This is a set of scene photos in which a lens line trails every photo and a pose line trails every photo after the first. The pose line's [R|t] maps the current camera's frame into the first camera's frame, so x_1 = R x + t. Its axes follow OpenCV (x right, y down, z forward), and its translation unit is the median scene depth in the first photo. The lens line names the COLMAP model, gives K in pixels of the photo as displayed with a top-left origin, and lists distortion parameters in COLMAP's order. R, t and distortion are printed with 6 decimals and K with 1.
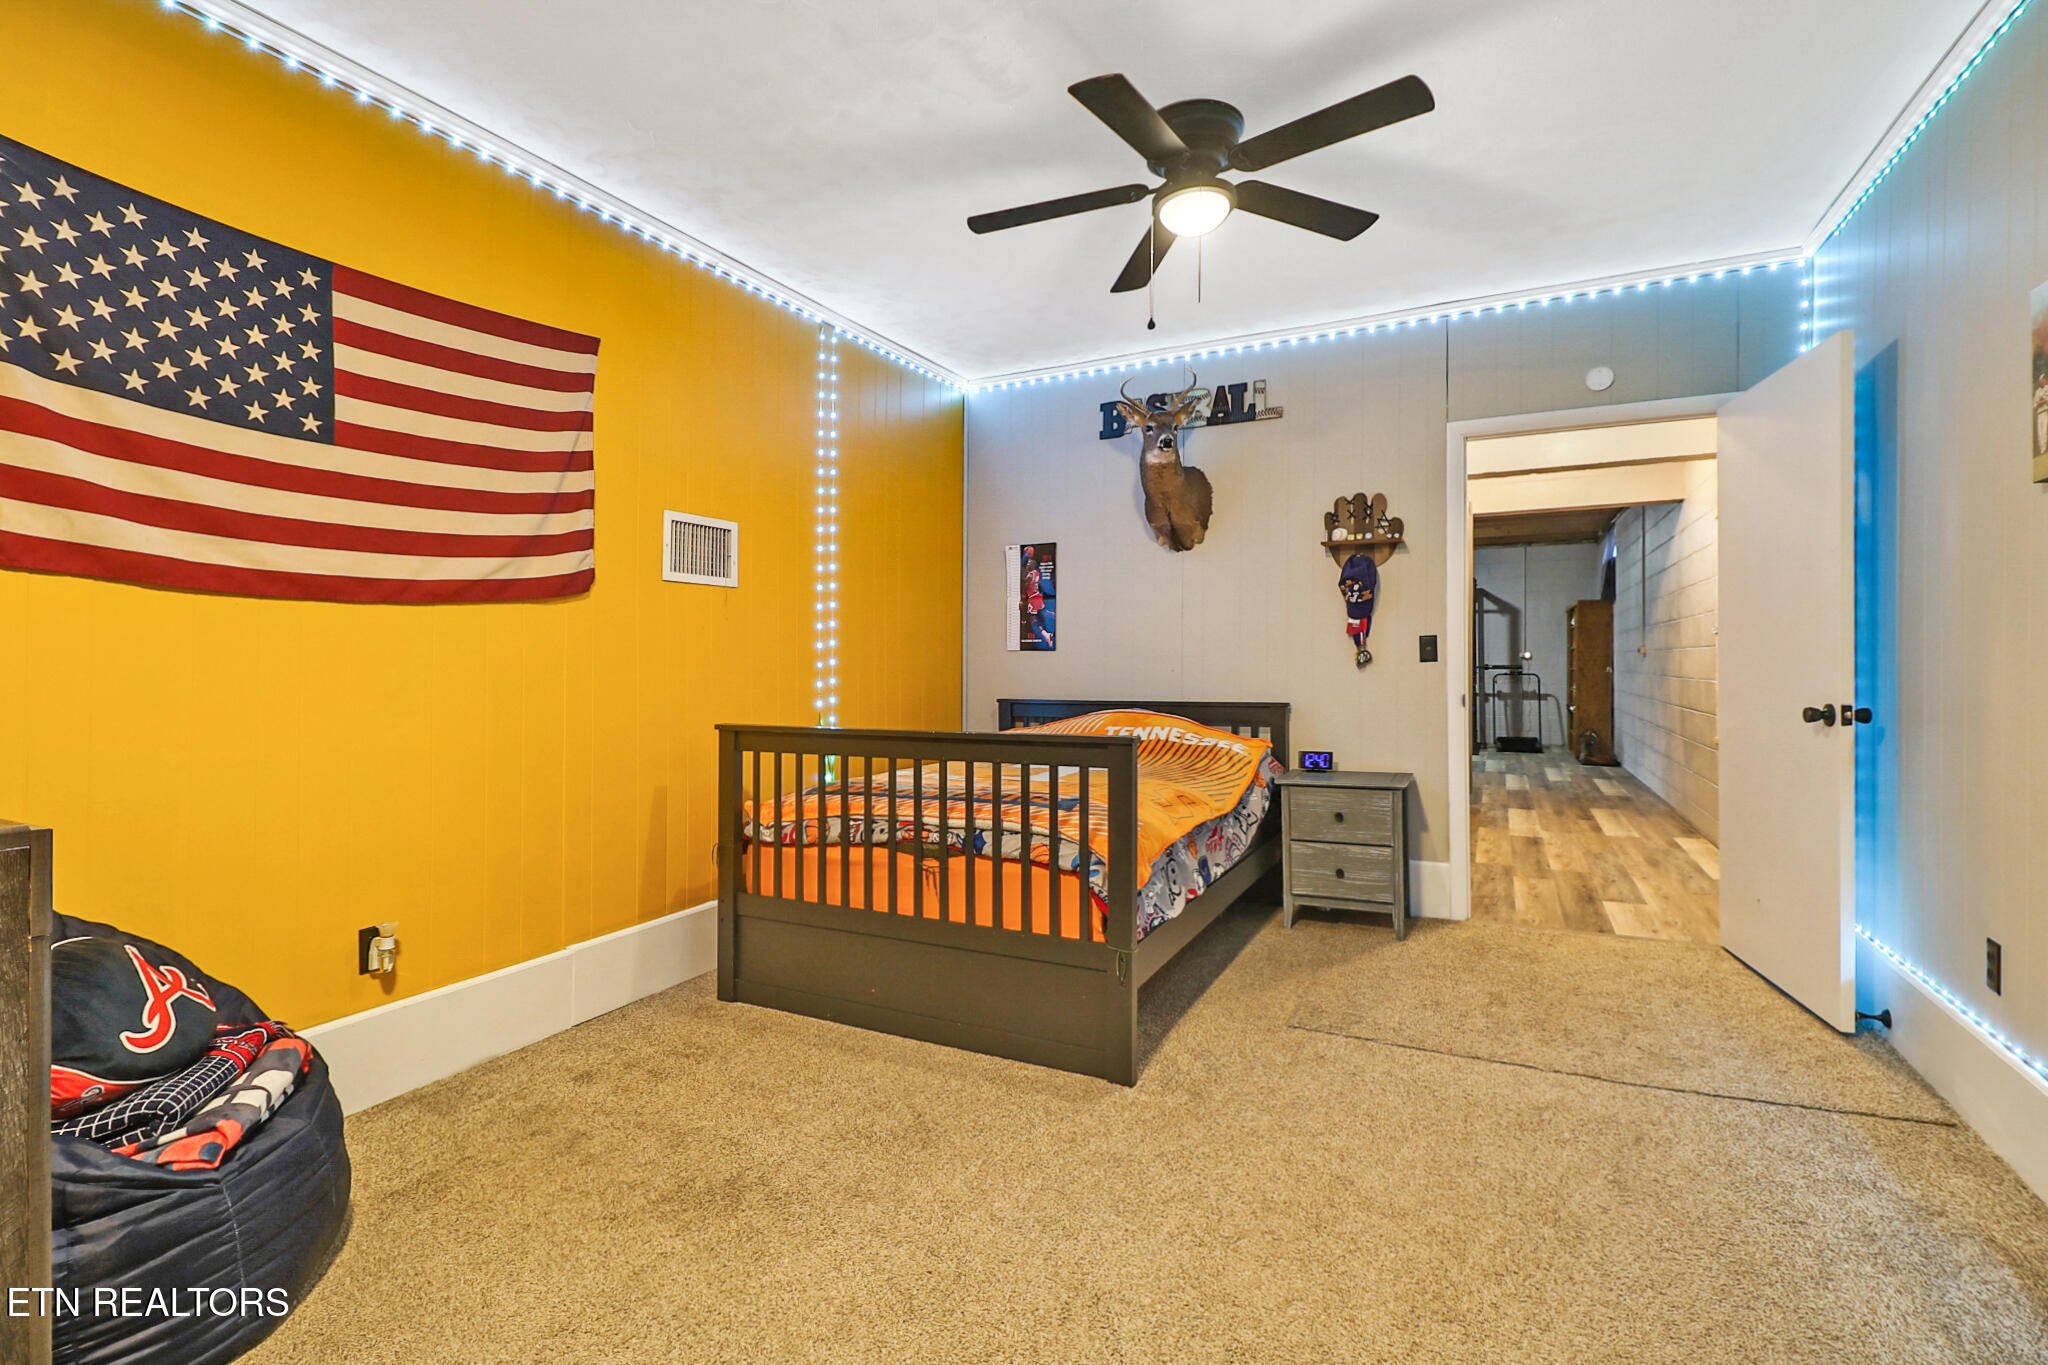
lens RADIAL K [[939.0, 0, 1011.5], [0, 939.0, 664.1], [0, 0, 1]] dist [0.000540, -0.013080]
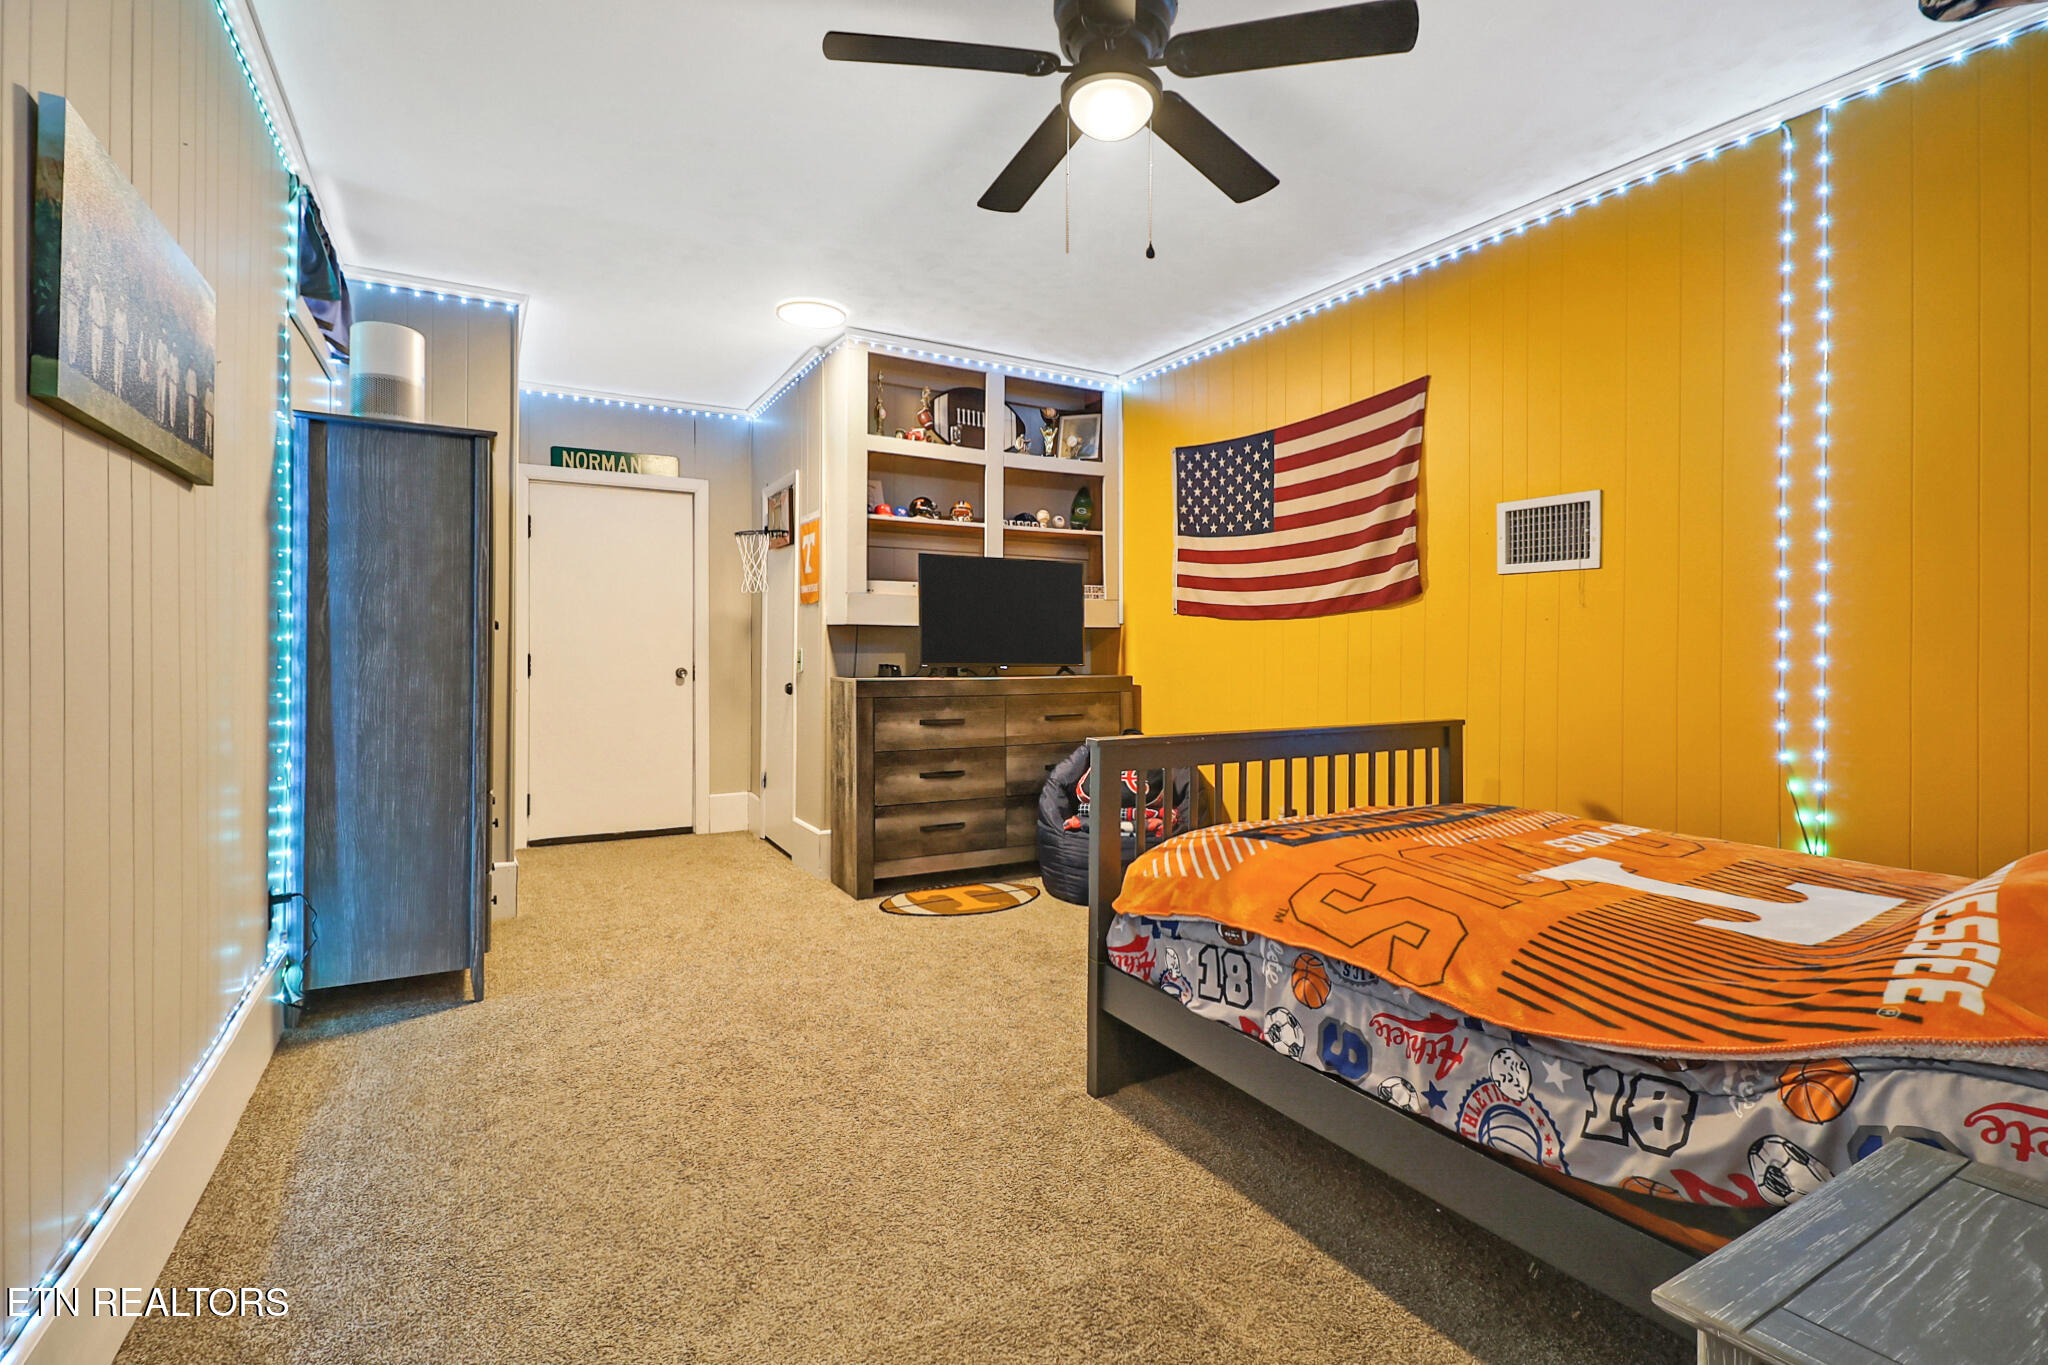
lens RADIAL K [[939.0, 0, 1014.9], [0, 939.0, 664.5], [0, 0, 1]] dist [0.000540, -0.013080]
pose [[-0.544586, 0.018381, -0.838503, 1.038783], [-0.003204, 0.999707, 0.023995, -0.021247], [0.838699, 0.015754, -0.544368, 1.538640]]
